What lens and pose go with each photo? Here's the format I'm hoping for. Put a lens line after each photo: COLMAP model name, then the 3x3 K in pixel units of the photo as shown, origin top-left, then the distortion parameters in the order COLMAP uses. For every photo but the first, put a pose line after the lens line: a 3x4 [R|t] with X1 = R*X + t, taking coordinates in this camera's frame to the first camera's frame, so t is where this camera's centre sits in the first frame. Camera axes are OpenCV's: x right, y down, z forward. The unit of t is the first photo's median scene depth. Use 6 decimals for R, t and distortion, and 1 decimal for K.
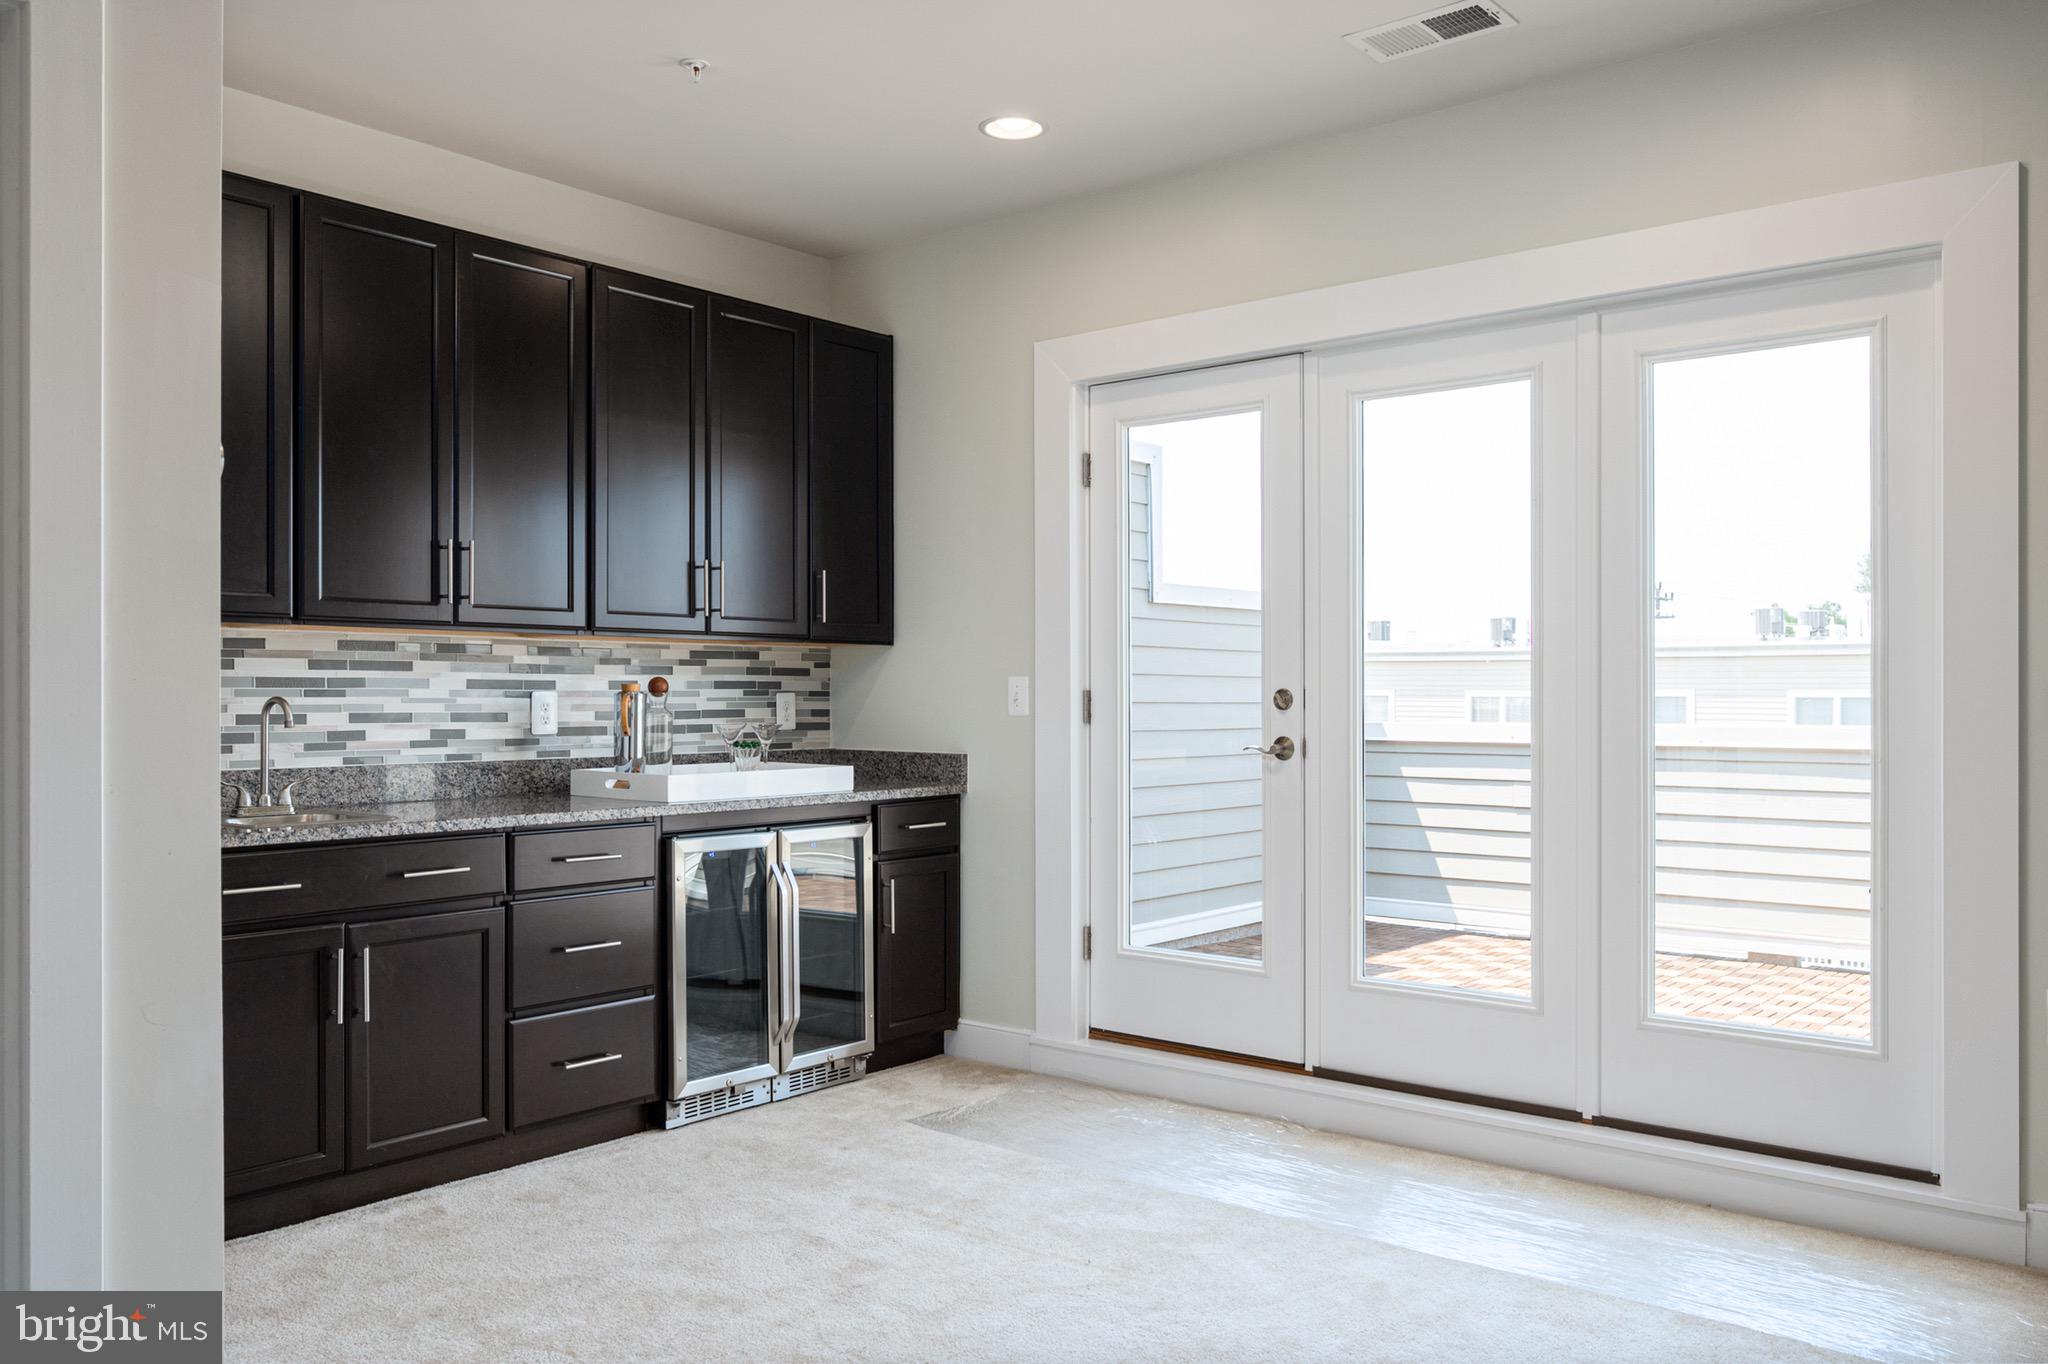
lens RADIAL K [[1570.9, 0, 1024.0], [0, 1570.9, 682.0], [0, 0, 1]] dist [-0.004844, 0.000201]
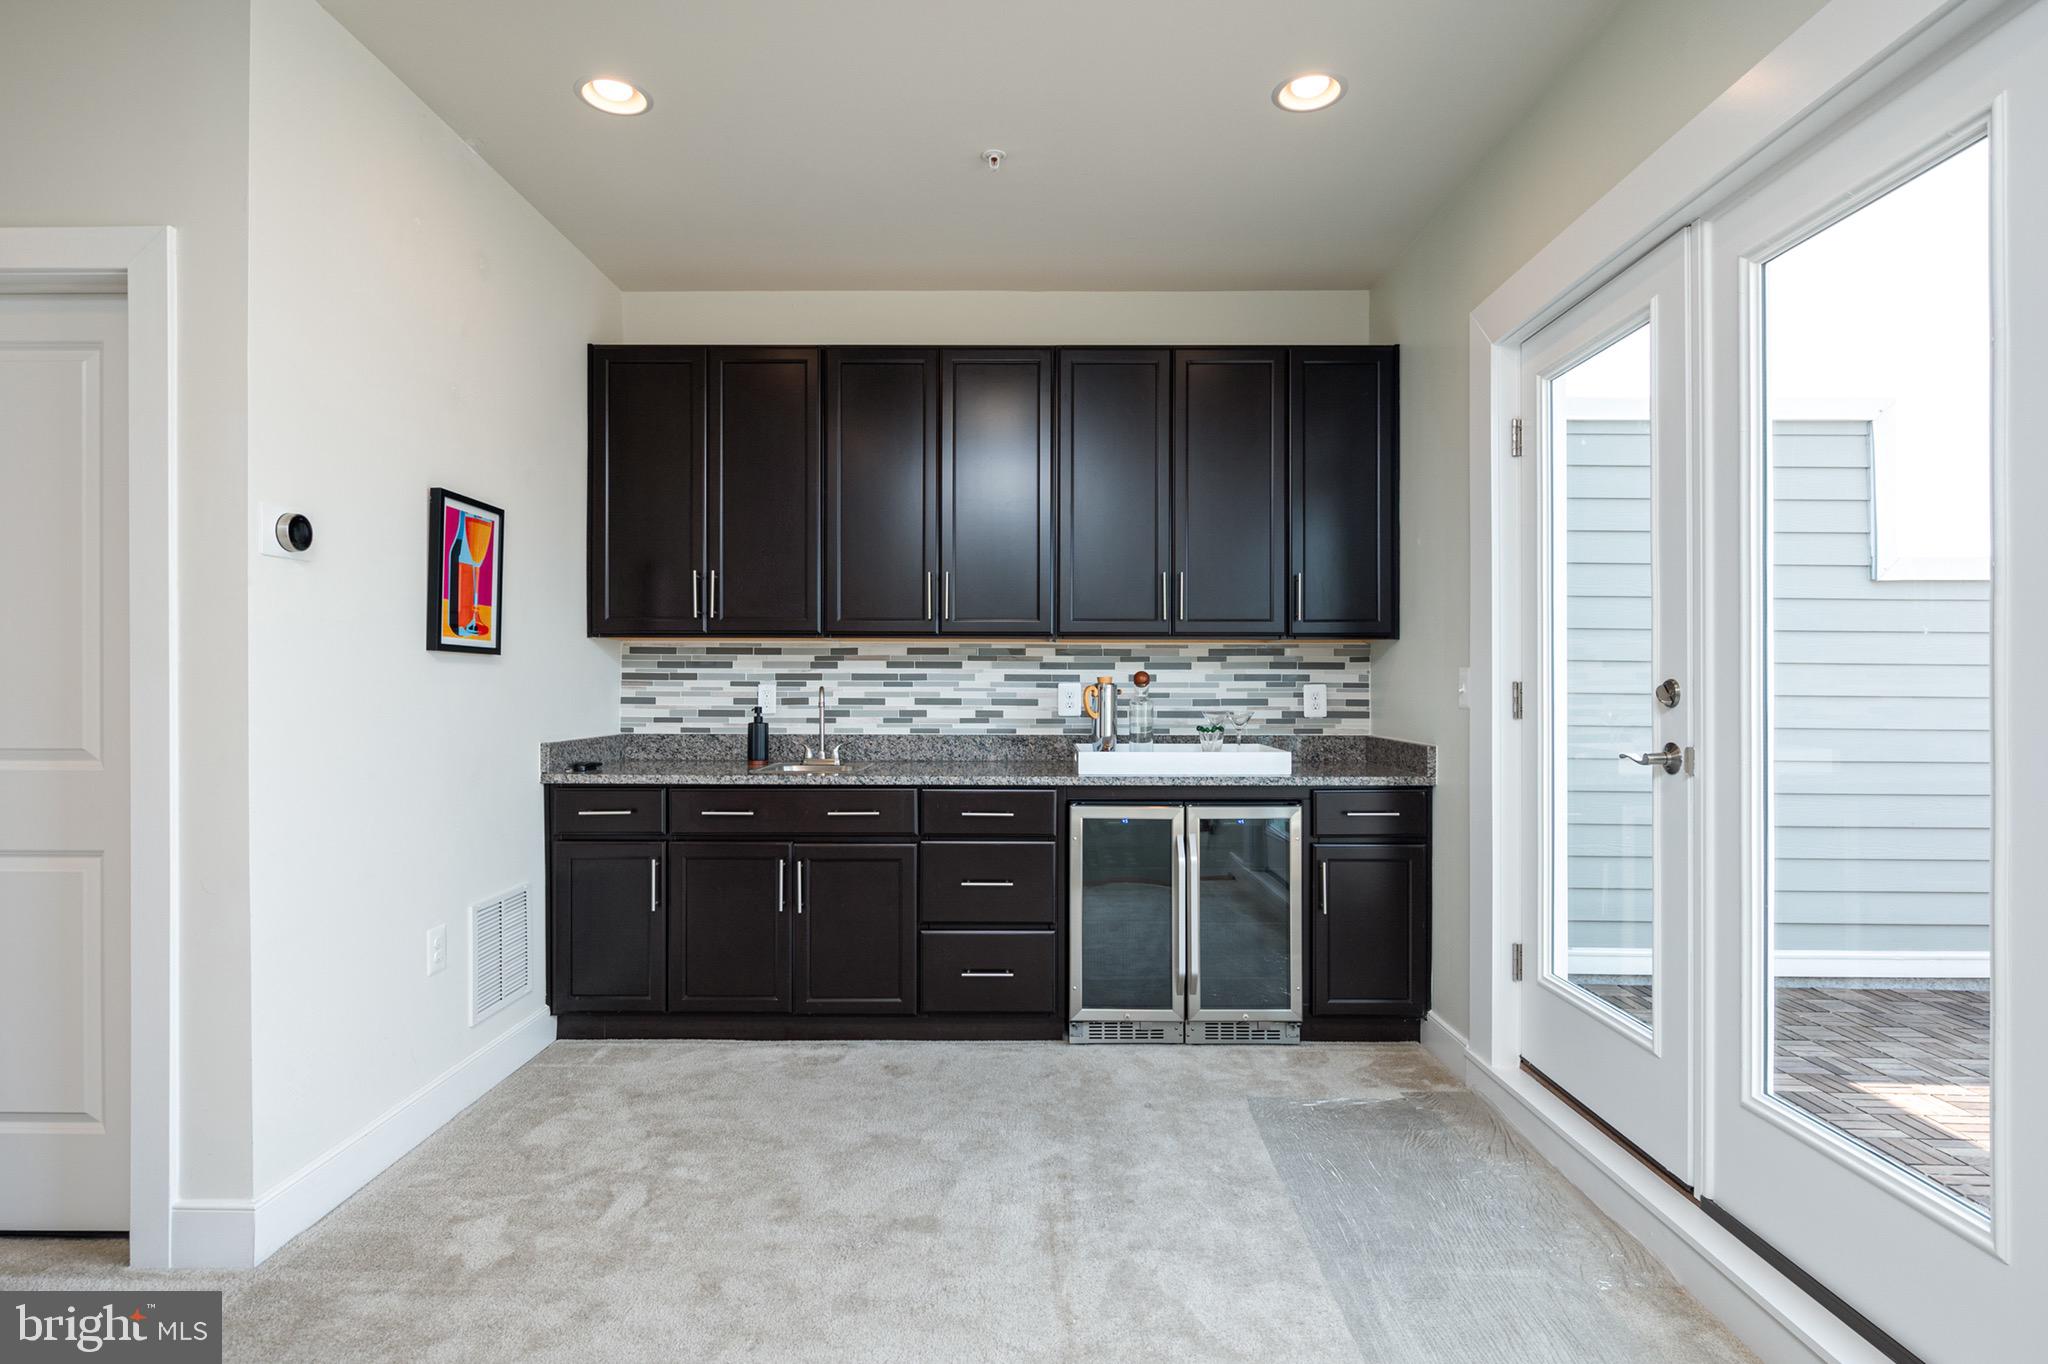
lens RADIAL K [[1026.9, 0, 1024.0], [0, 1026.9, 682.0], [0, 0, 1]] dist [-0.005721, -0.000395]
pose [[0.634329, -0.001439, -0.773062, 0.348642], [0.003971, 0.999991, 0.001397, 0.003959], [0.773053, -0.003956, 0.634330, 0.450128]]
